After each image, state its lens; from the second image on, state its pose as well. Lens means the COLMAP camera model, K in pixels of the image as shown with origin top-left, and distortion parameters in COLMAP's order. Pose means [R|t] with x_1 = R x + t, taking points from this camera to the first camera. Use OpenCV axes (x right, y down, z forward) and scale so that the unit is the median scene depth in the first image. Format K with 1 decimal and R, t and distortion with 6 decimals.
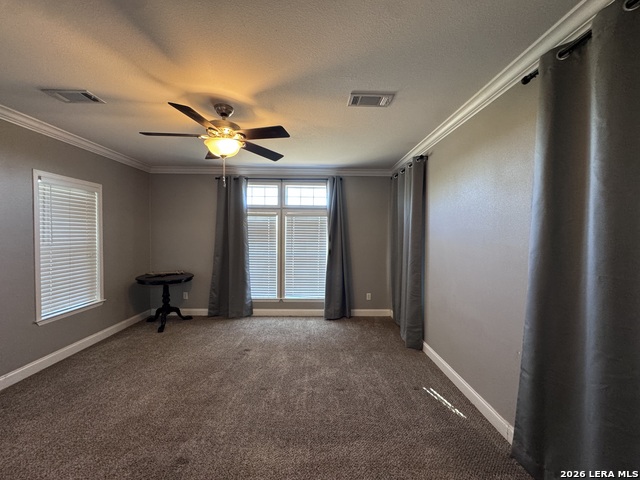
lens RADIAL K [[256.5, 0, 320.0], [0, 256.5, 240.0], [0, 0, 1]] dist [-0.004480, 0.000173]
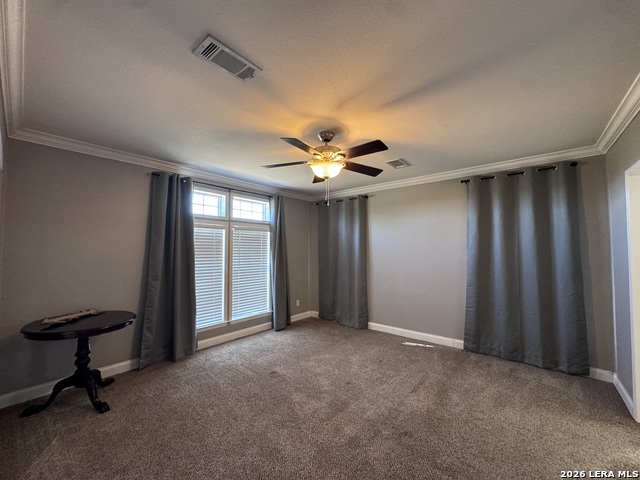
lens RADIAL K [[256.5, 0, 320.0], [0, 256.5, 240.0], [0, 0, 1]] dist [-0.004480, 0.000173]
pose [[0.658706, 0.017583, 0.752195, -0.642048], [0.022546, 0.998817, -0.043092, -0.008914], [-0.752062, 0.045343, 0.657530, 0.167360]]
